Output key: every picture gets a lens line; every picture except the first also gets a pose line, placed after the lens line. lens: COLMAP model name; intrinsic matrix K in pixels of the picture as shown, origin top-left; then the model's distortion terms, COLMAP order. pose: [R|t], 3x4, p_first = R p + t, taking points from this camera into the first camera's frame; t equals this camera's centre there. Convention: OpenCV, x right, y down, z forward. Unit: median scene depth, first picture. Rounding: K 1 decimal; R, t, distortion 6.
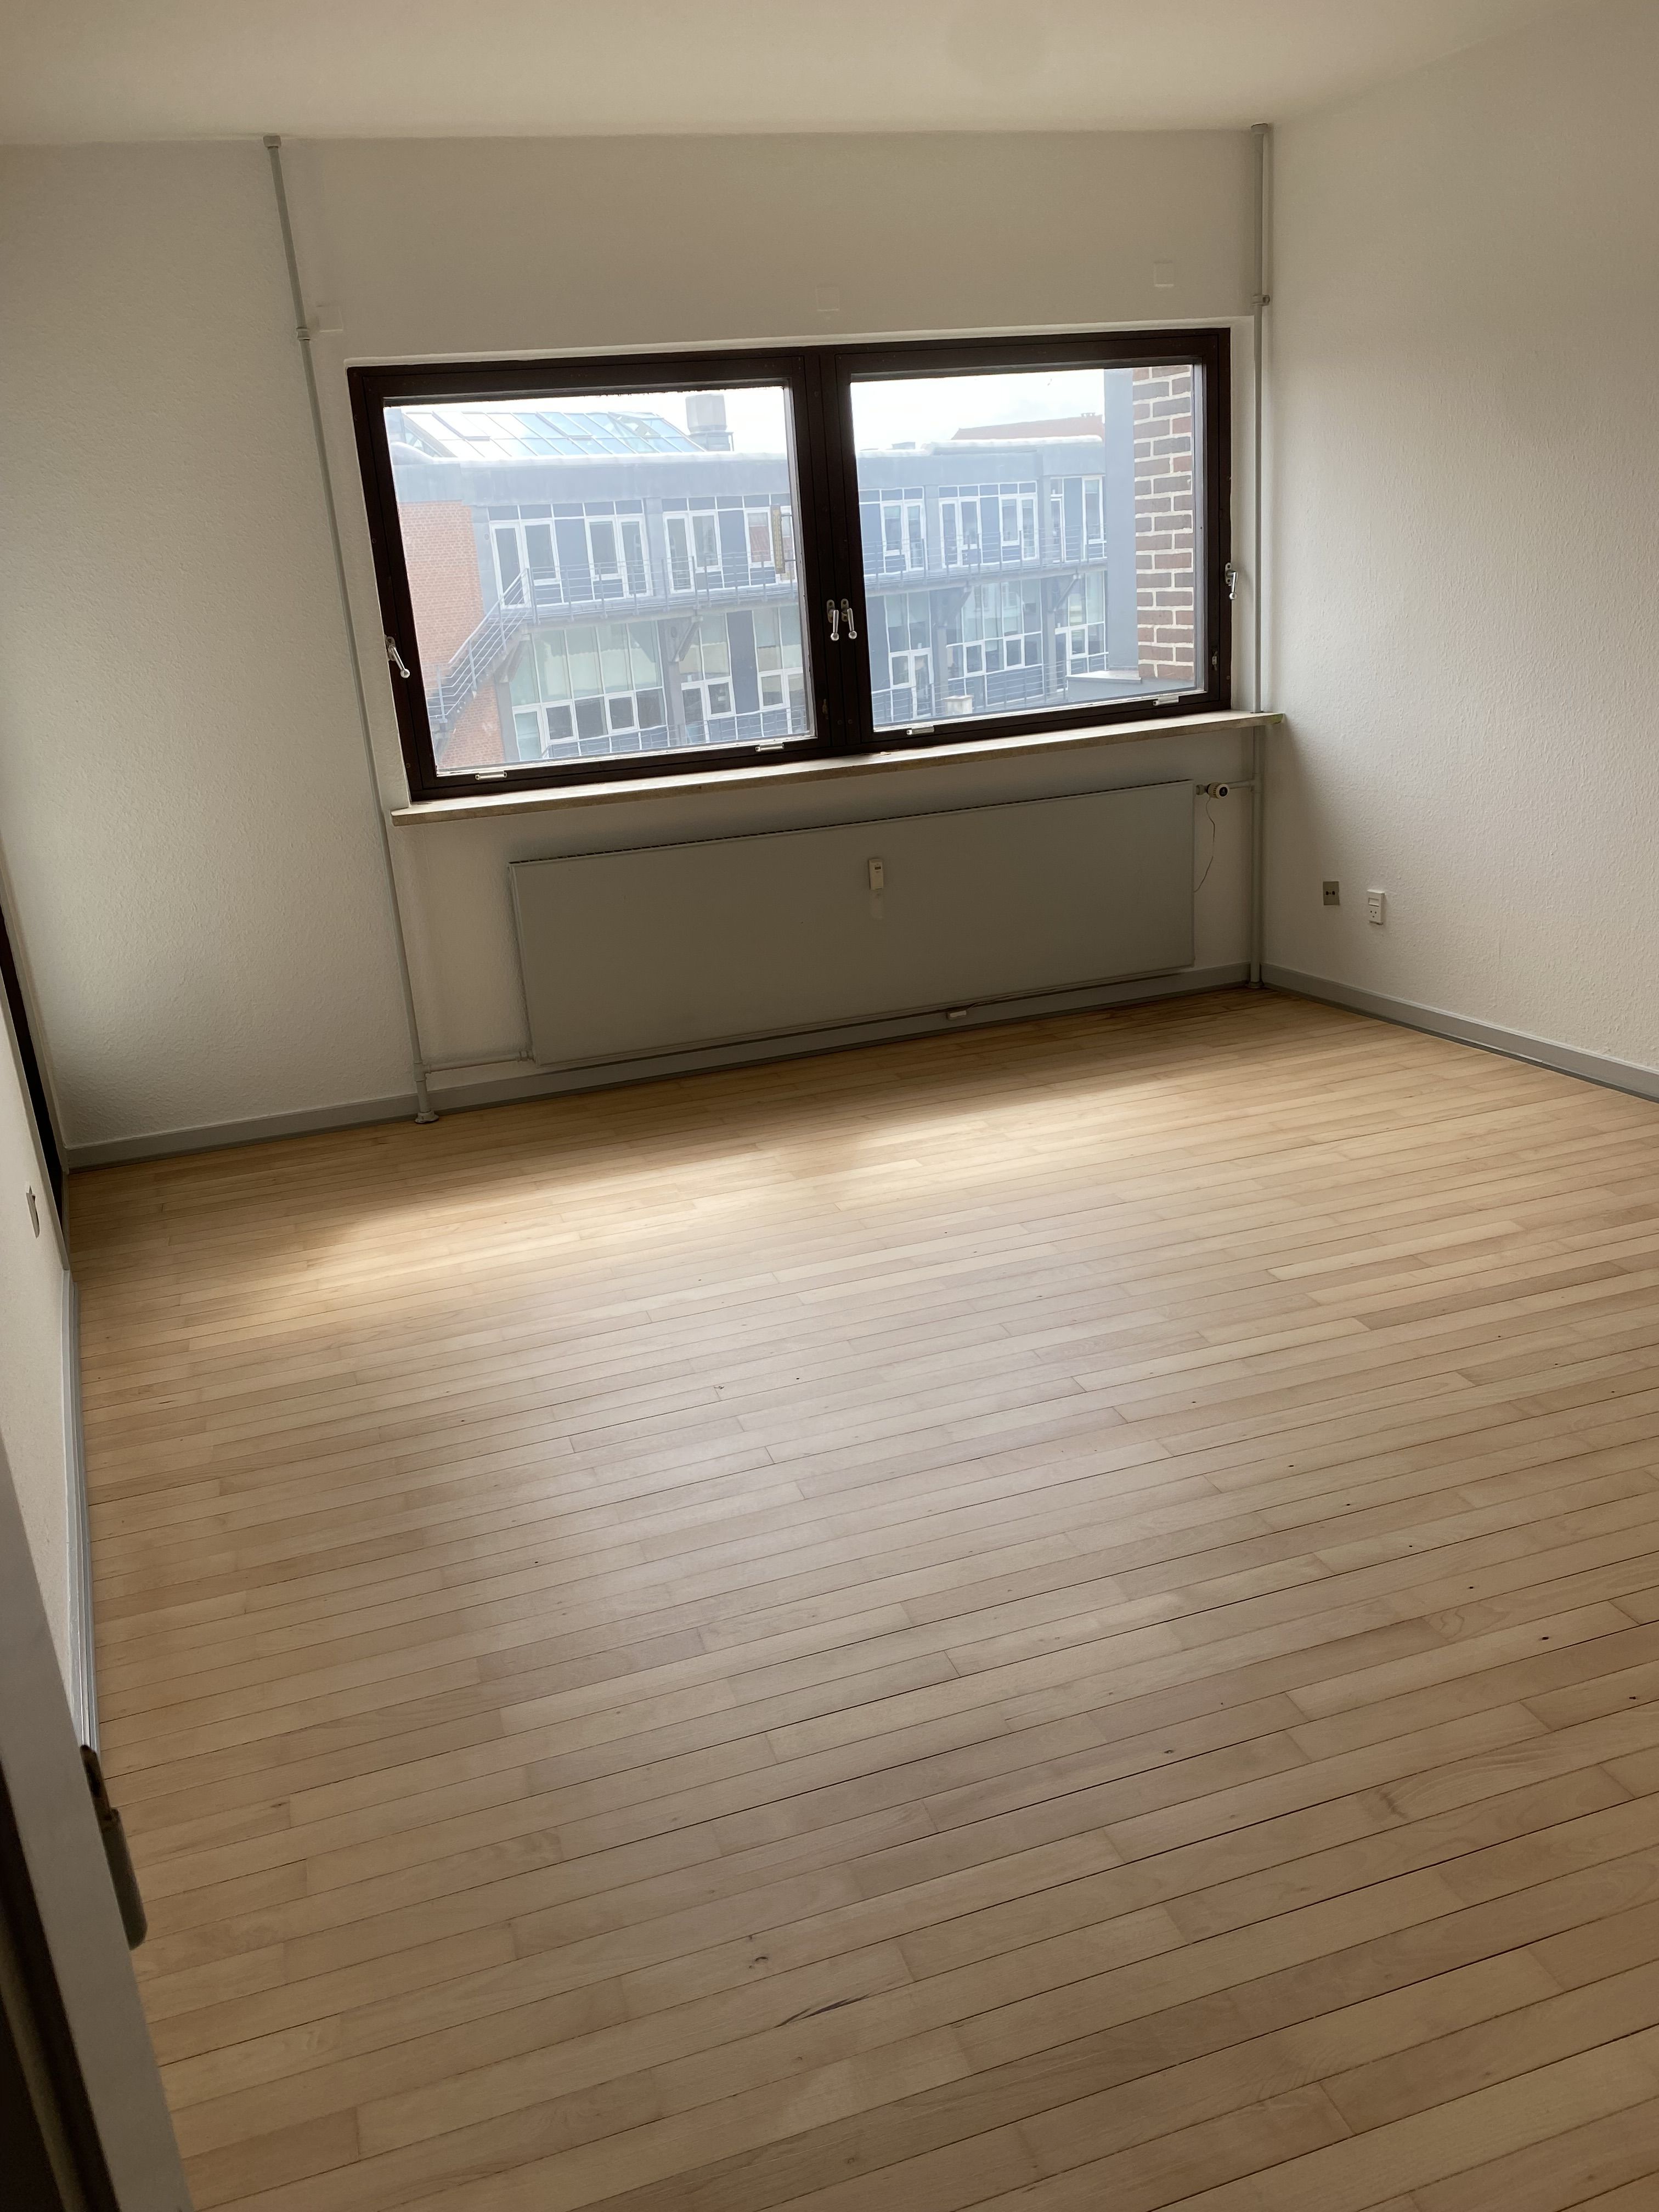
lens RADIAL K [[1682.8, 0, 831.9], [0, 1682.8, 1103.3], [0, 0, 1]] dist [-0.000413, 0.003382]
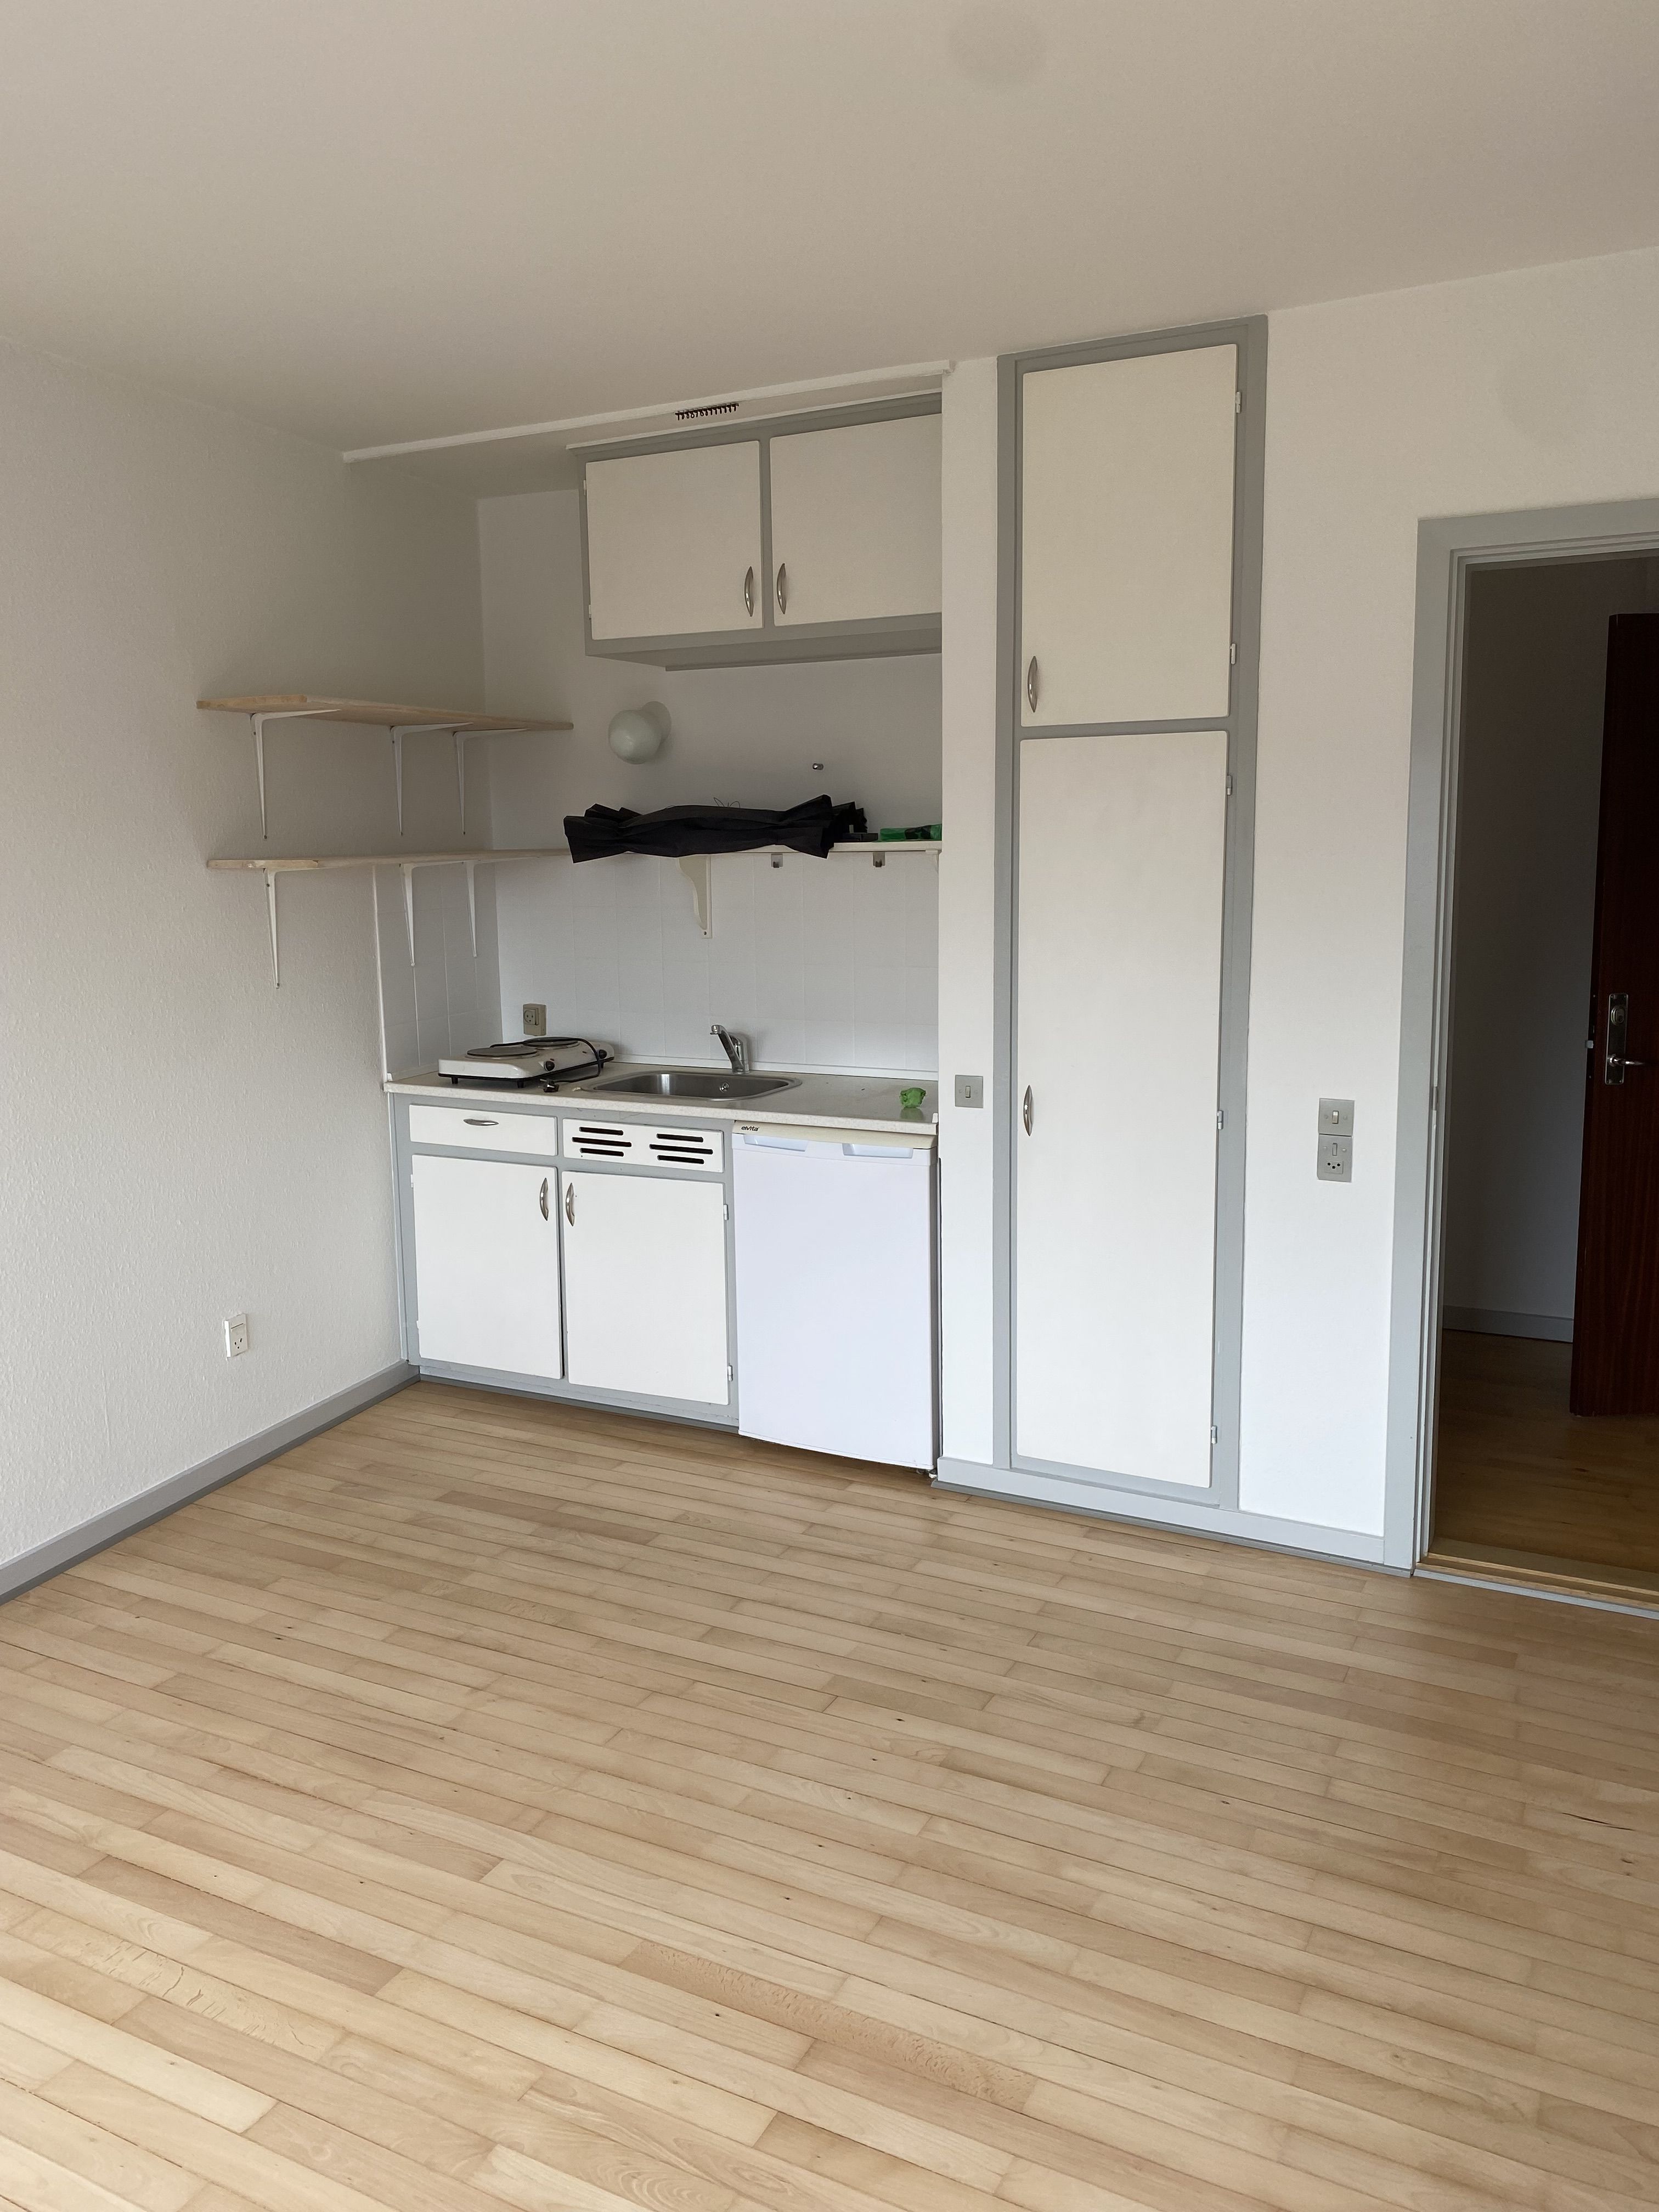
lens RADIAL K [[1682.8, 0, 829.2], [0, 1682.8, 1103.4], [0, 0, 1]] dist [-0.000413, 0.003382]
pose [[-0.702027, -0.034423, 0.711318, -0.421971], [0.285913, 0.901174, 0.325789, -0.522368], [-0.652236, 0.432088, -0.622807, 1.584110]]
